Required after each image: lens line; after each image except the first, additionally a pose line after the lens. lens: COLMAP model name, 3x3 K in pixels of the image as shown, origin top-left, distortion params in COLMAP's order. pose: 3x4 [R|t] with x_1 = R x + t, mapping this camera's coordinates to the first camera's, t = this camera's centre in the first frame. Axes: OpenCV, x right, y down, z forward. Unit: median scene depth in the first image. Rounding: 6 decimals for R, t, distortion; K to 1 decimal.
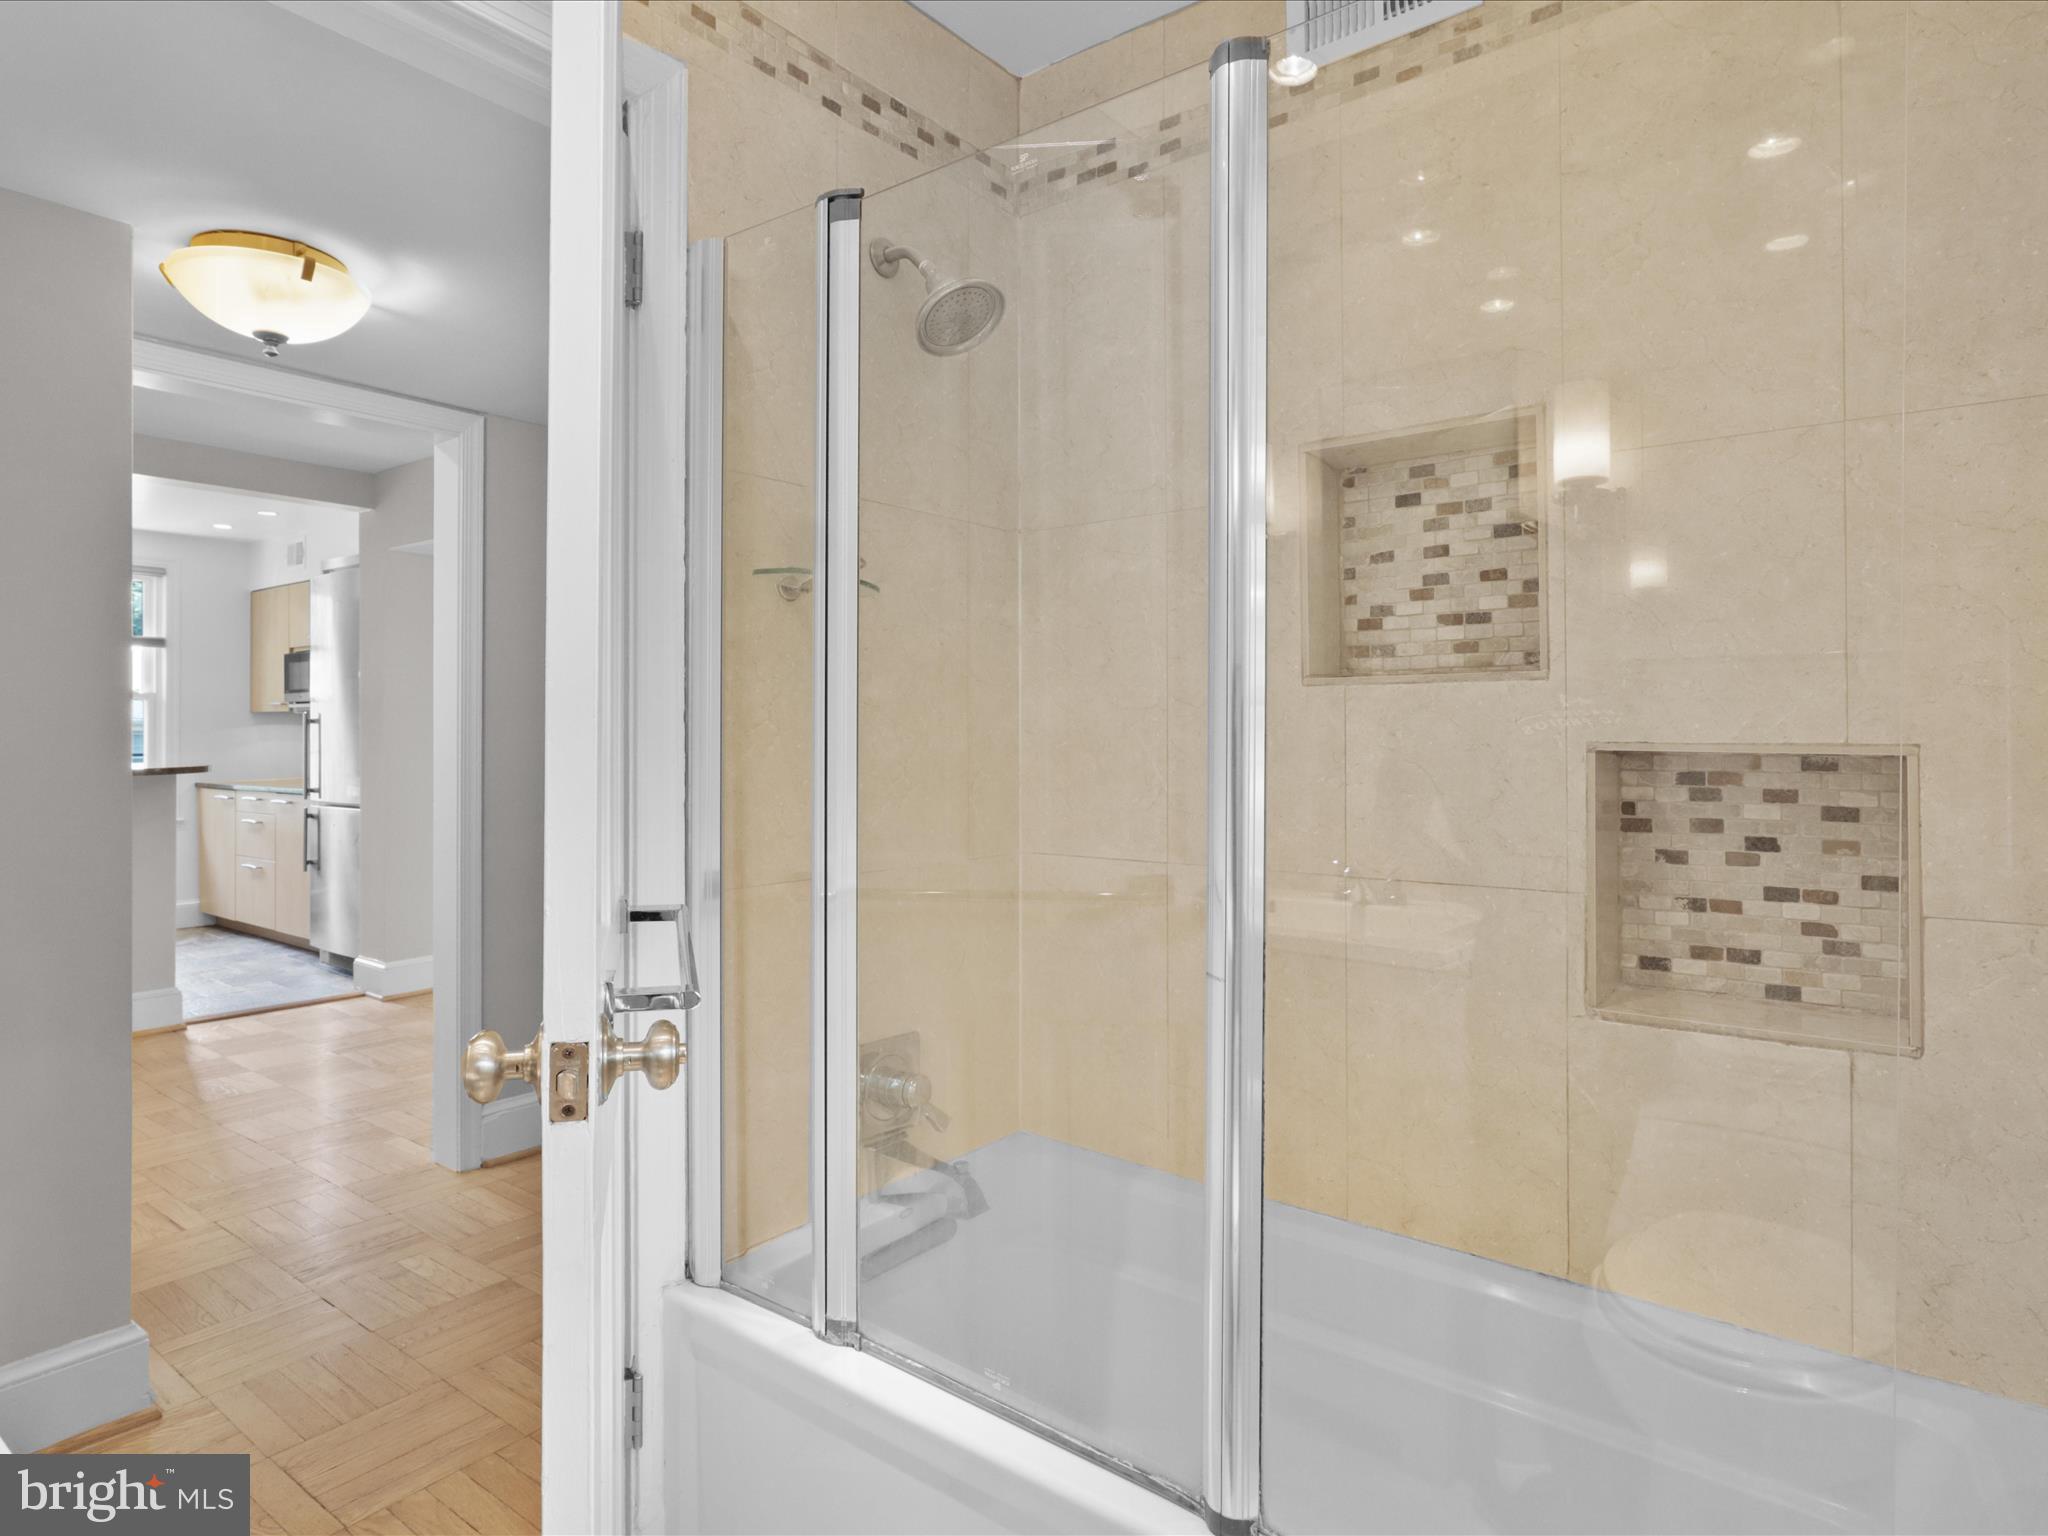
lens RADIAL K [[1157.5, 0, 1024.1], [0, 1157.5, 743.6], [0, 0, 1]] dist [-0.001347, 0.000874]
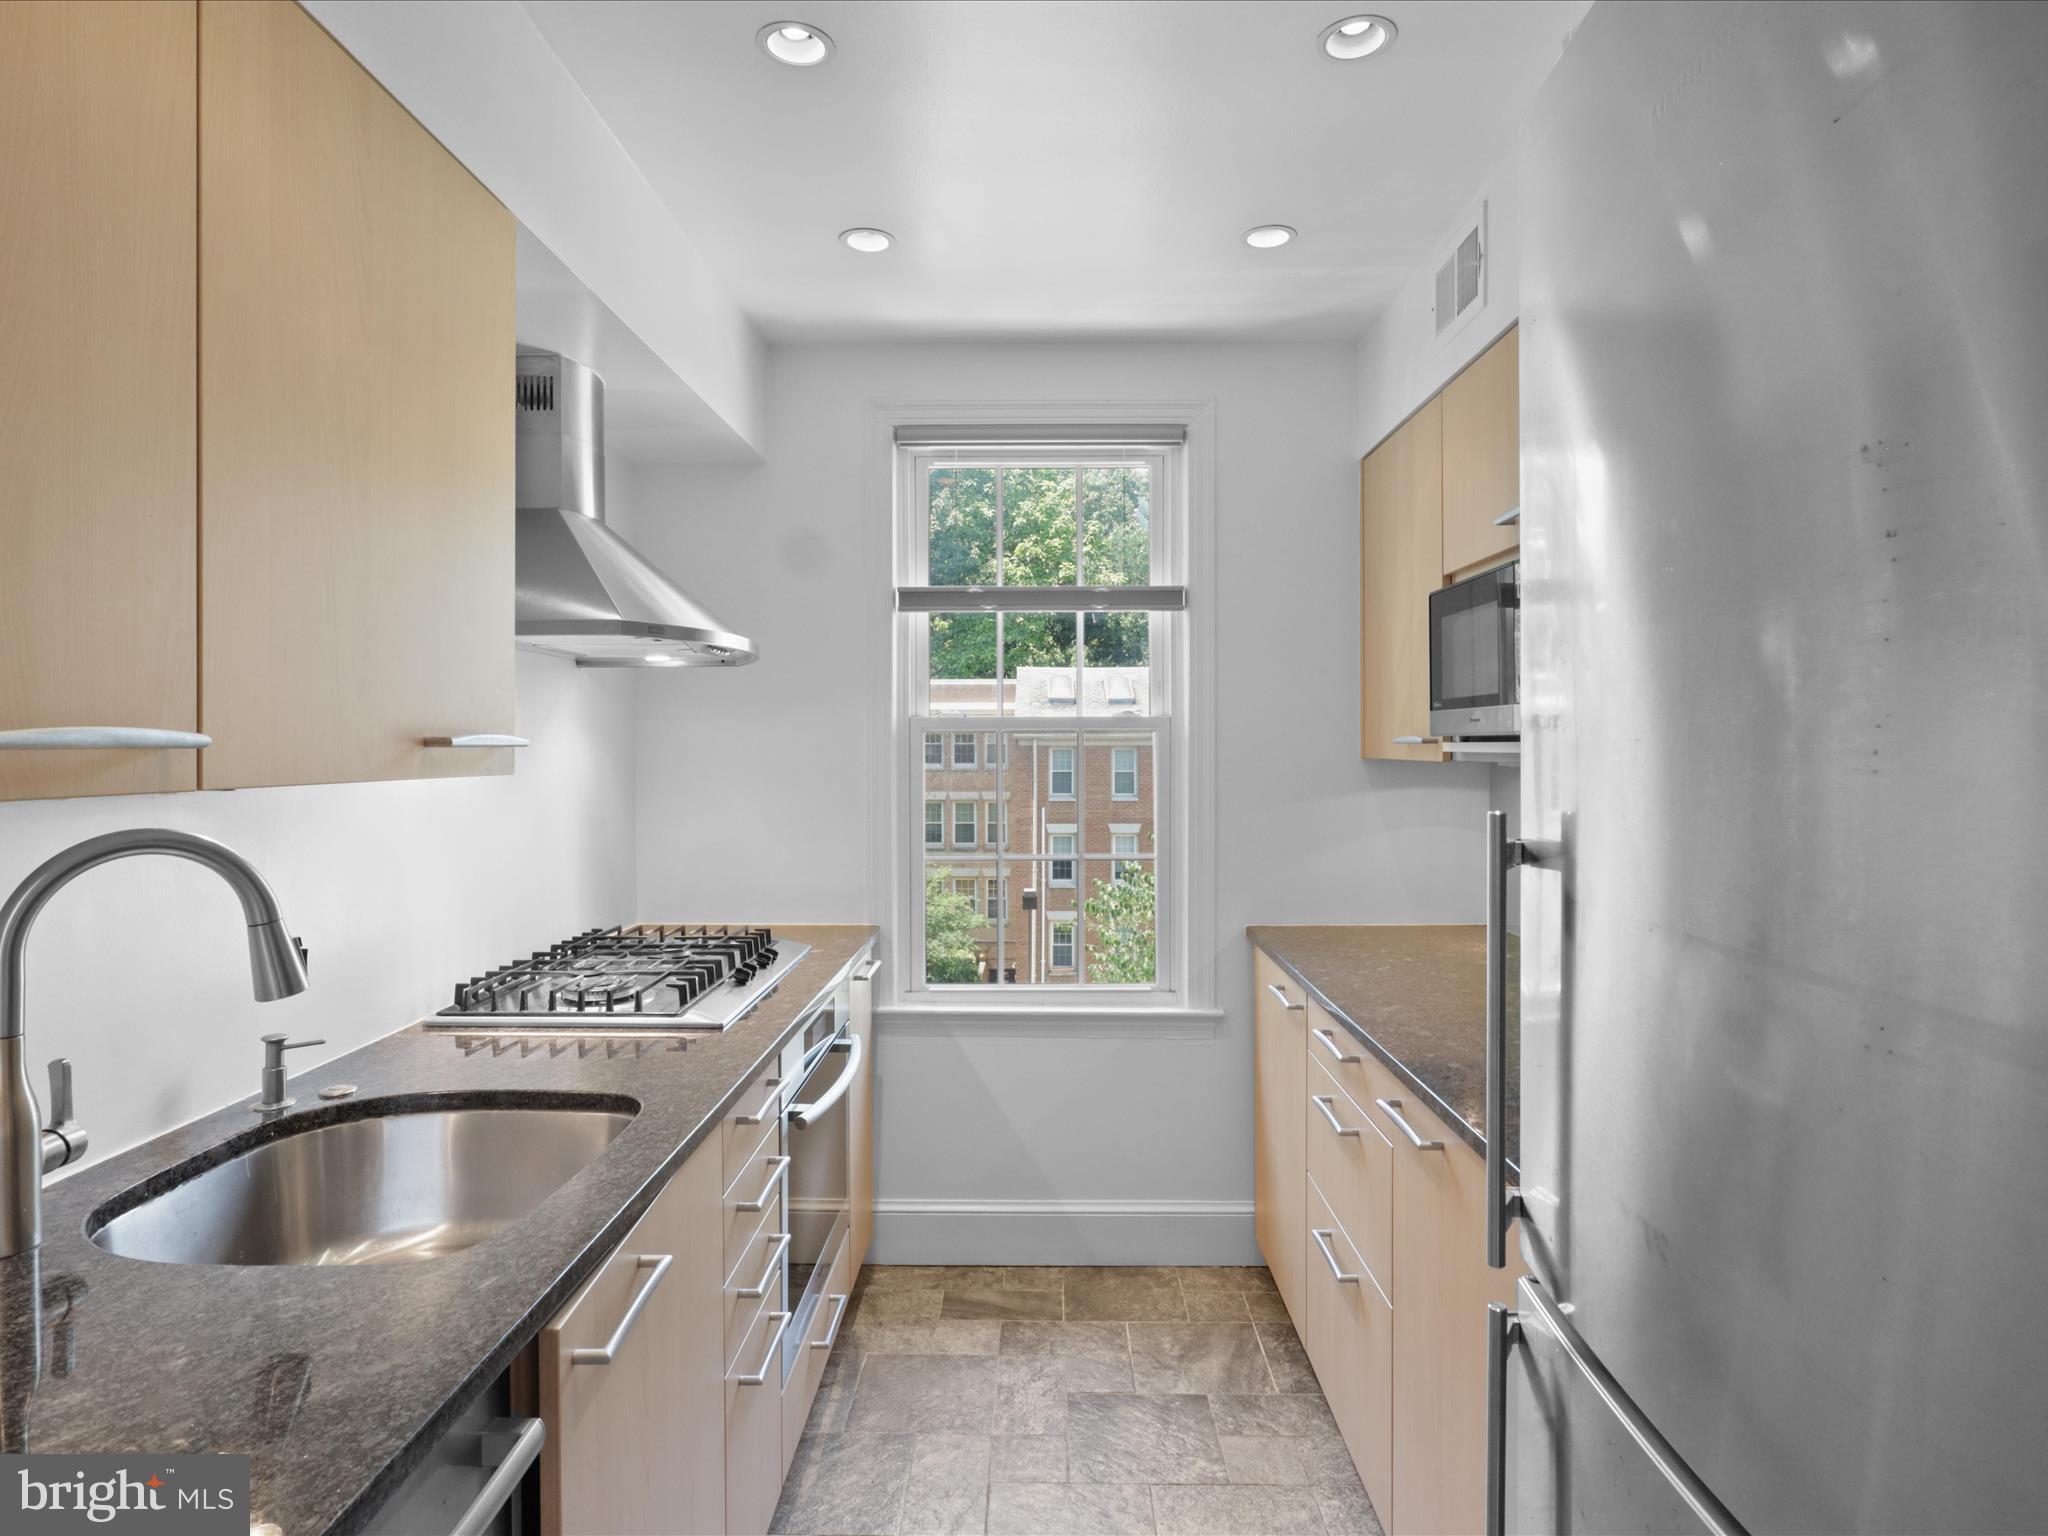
lens RADIAL K [[1157.5, 0, 1024.1], [0, 1157.5, 743.6], [0, 0, 1]] dist [-0.001347, 0.000874]
pose [[0.597347, -0.004781, -0.801968, -0.439518], [-0.007528, 0.999905, -0.011568, -0.028912], [0.801947, 0.012947, 0.597255, 0.703788]]
